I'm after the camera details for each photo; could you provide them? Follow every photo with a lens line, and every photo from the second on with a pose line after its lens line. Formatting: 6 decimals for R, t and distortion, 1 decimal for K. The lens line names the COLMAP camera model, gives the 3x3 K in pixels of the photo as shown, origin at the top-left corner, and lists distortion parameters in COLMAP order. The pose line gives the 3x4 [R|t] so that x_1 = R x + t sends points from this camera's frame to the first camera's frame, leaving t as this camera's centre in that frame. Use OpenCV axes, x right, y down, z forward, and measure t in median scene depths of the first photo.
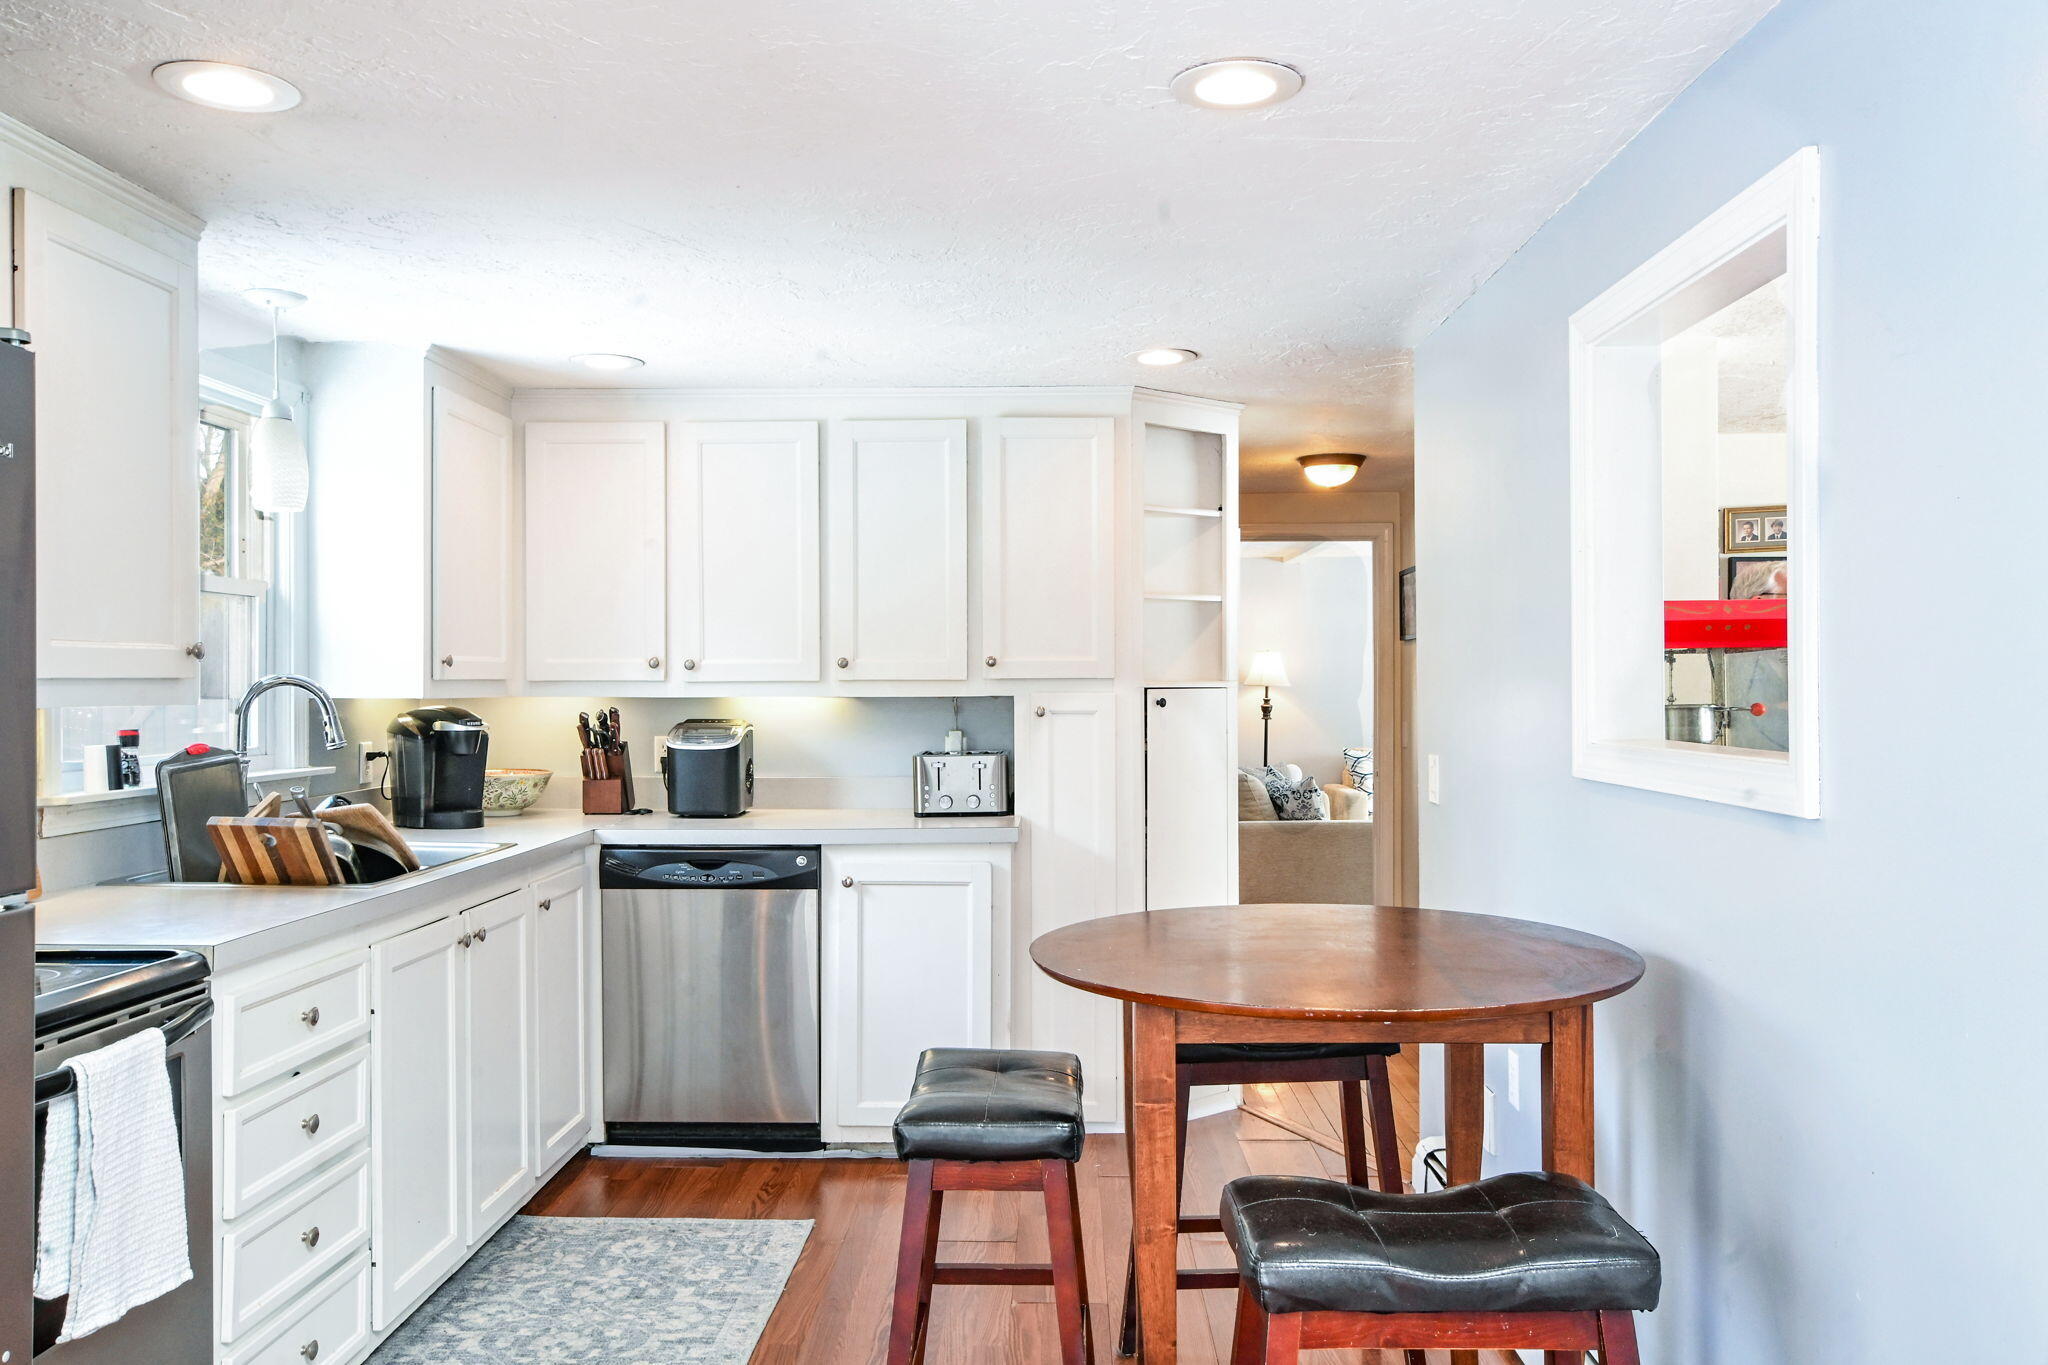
lens RADIAL K [[1550.8, 0, 1023.3], [0, 1550.8, 670.1], [0, 0, 1]] dist [-0.001928, 0.029370]
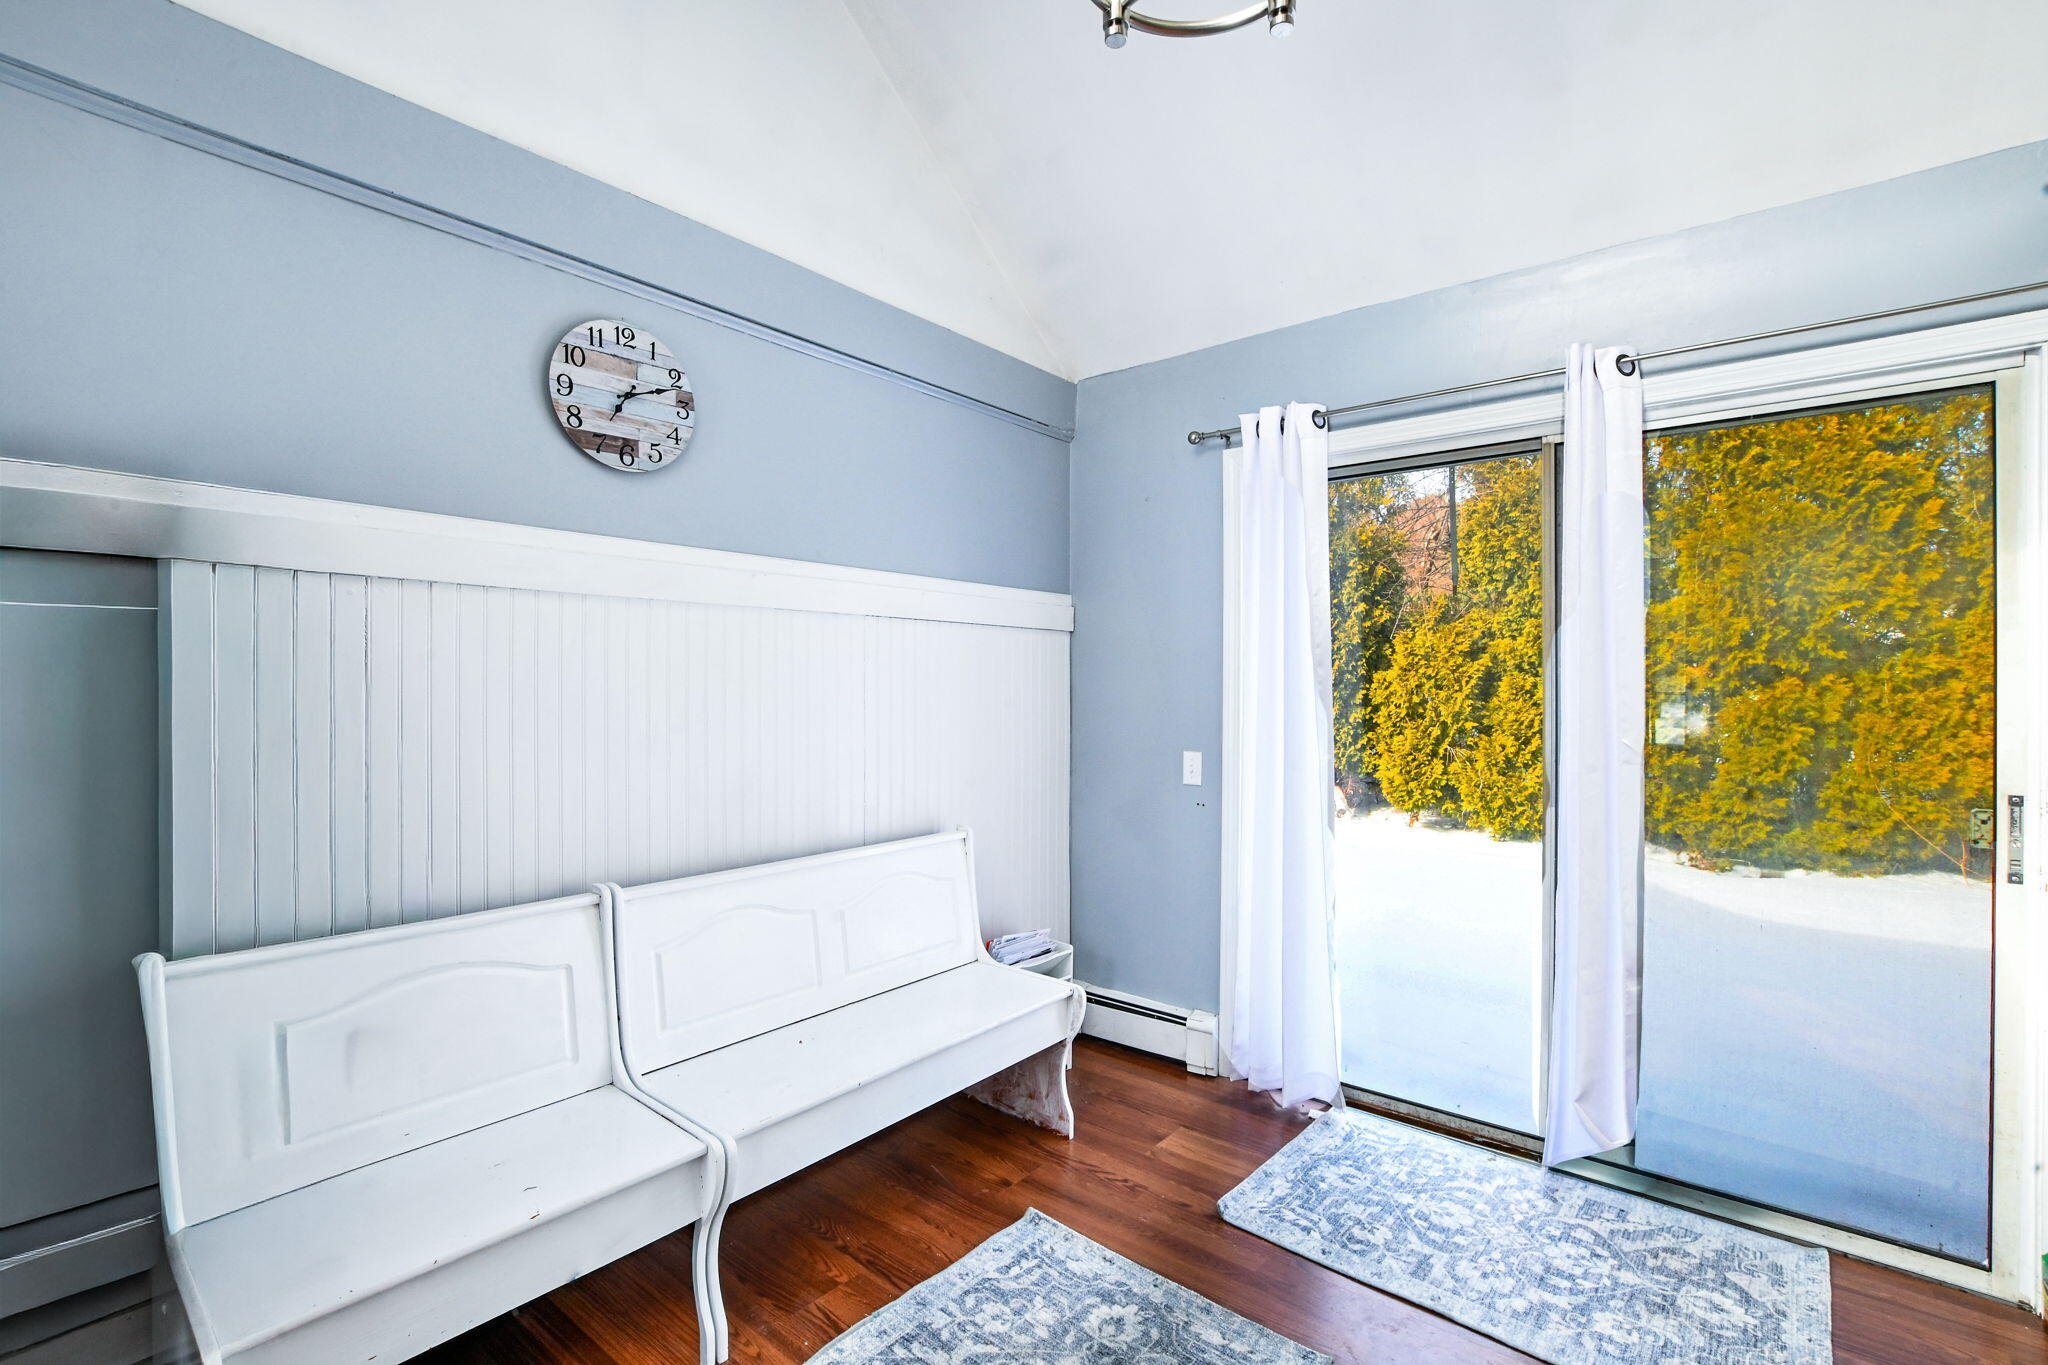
lens RADIAL K [[899.5, 0, 1008.4], [0, 899.5, 688.0], [0, 0, 1]] dist [-0.029248, 0.001550]
pose [[-0.636188, 0.005282, -0.771516, 0.330263], [0.002225, 0.999985, 0.005011, 0.007895], [0.771531, 0.001471, -0.636190, 0.836185]]
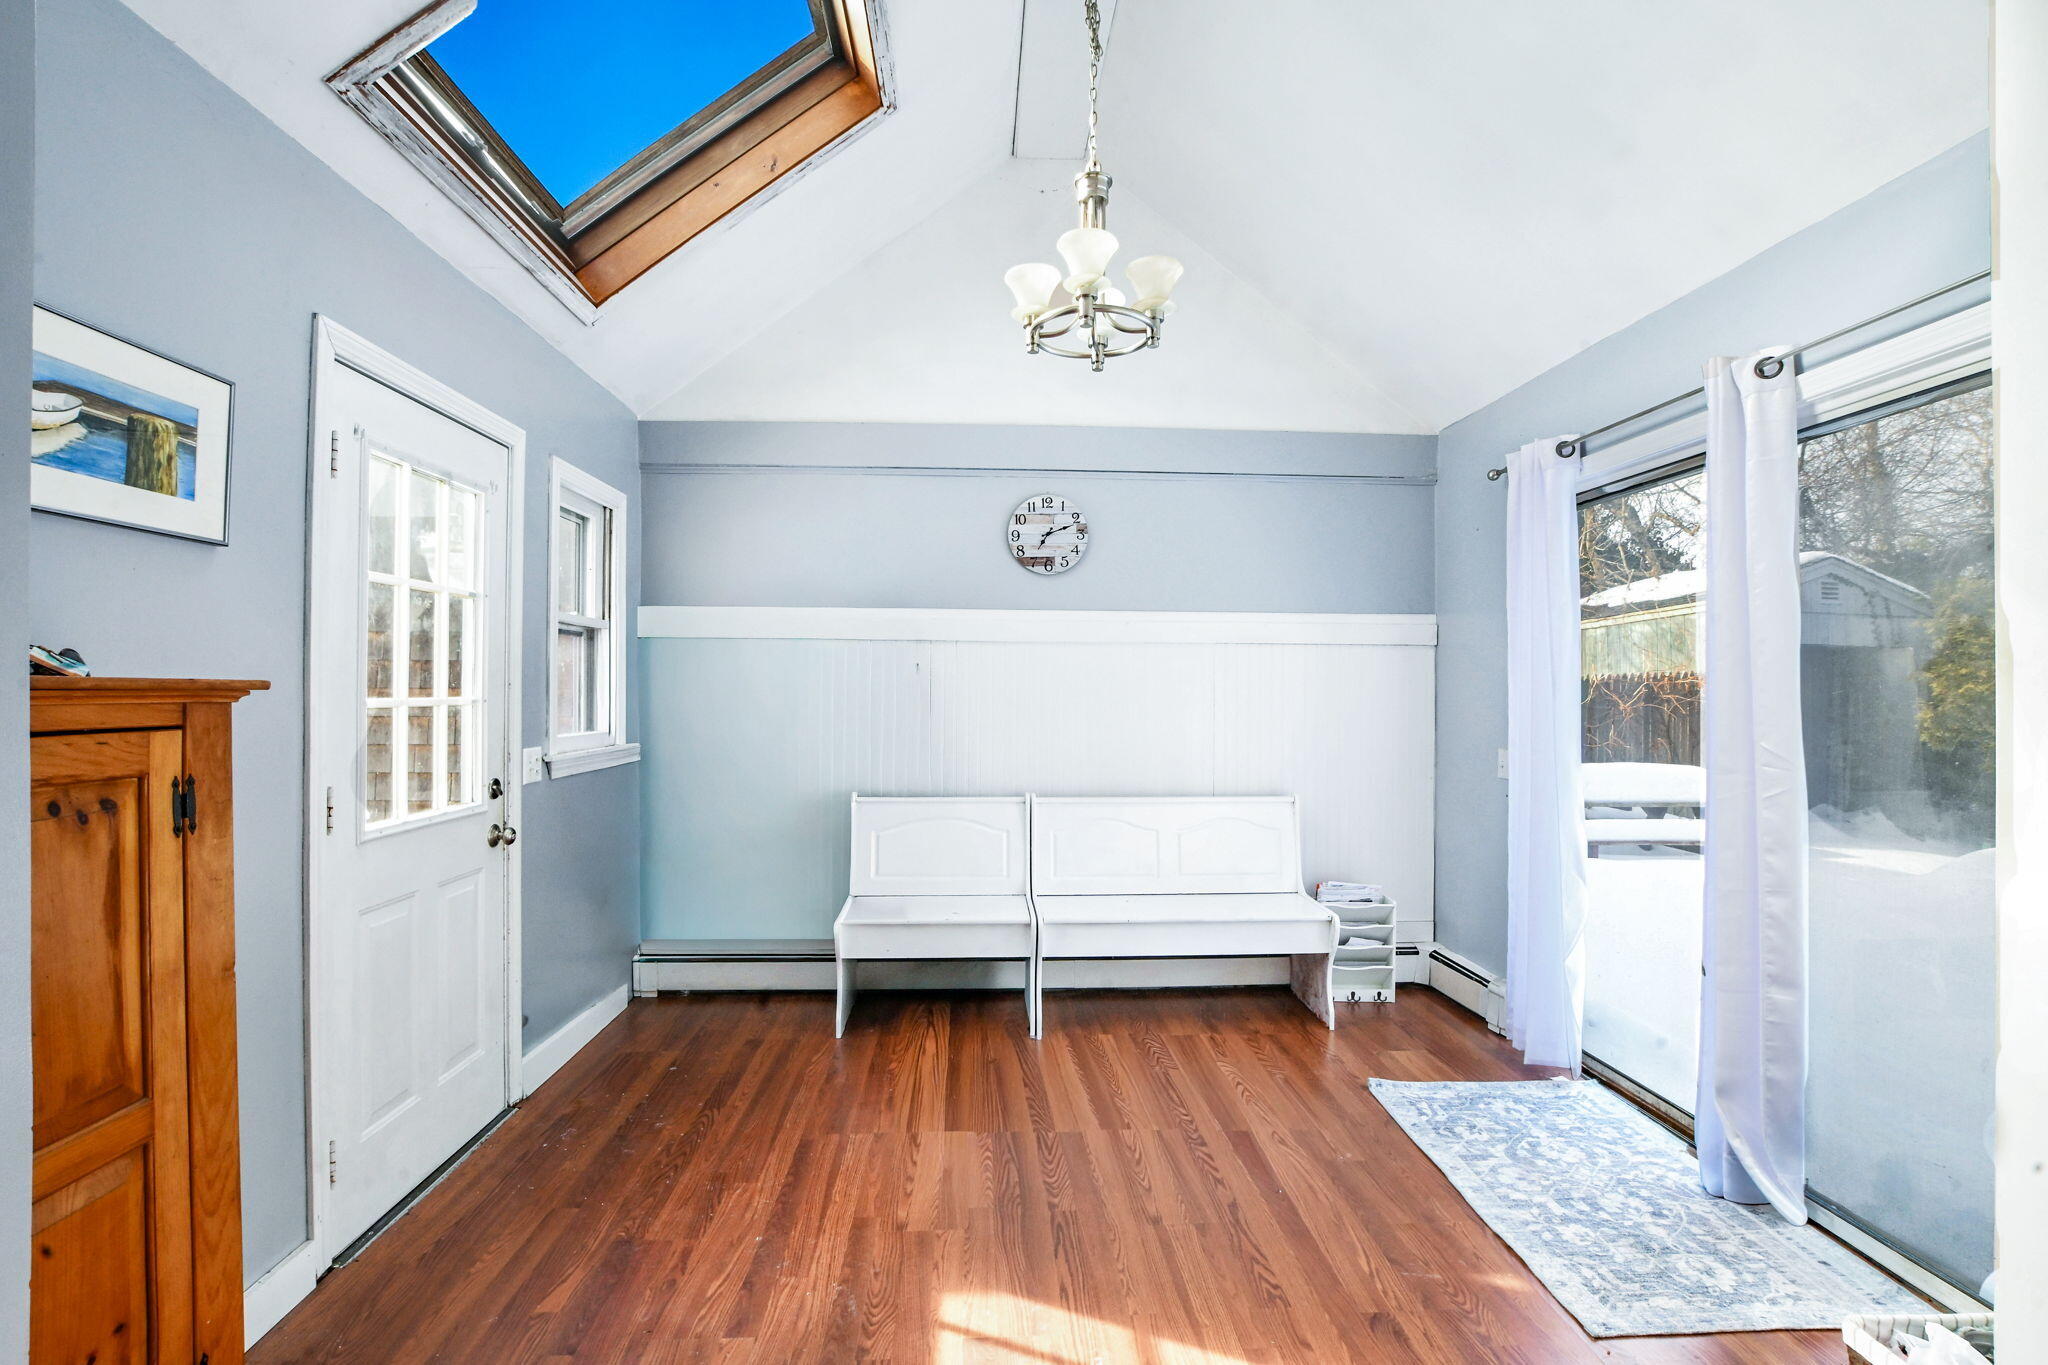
lens RADIAL K [[899.5, 0, 1028.9], [0, 899.5, 680.4], [0, 0, 1]] dist [-0.029248, 0.001550]
pose [[-0.997886, -0.002256, -0.064953, 0.170081], [-0.001495, 0.999930, -0.011754, 0.010192], [0.064975, -0.011632, -0.997819, 1.262409]]
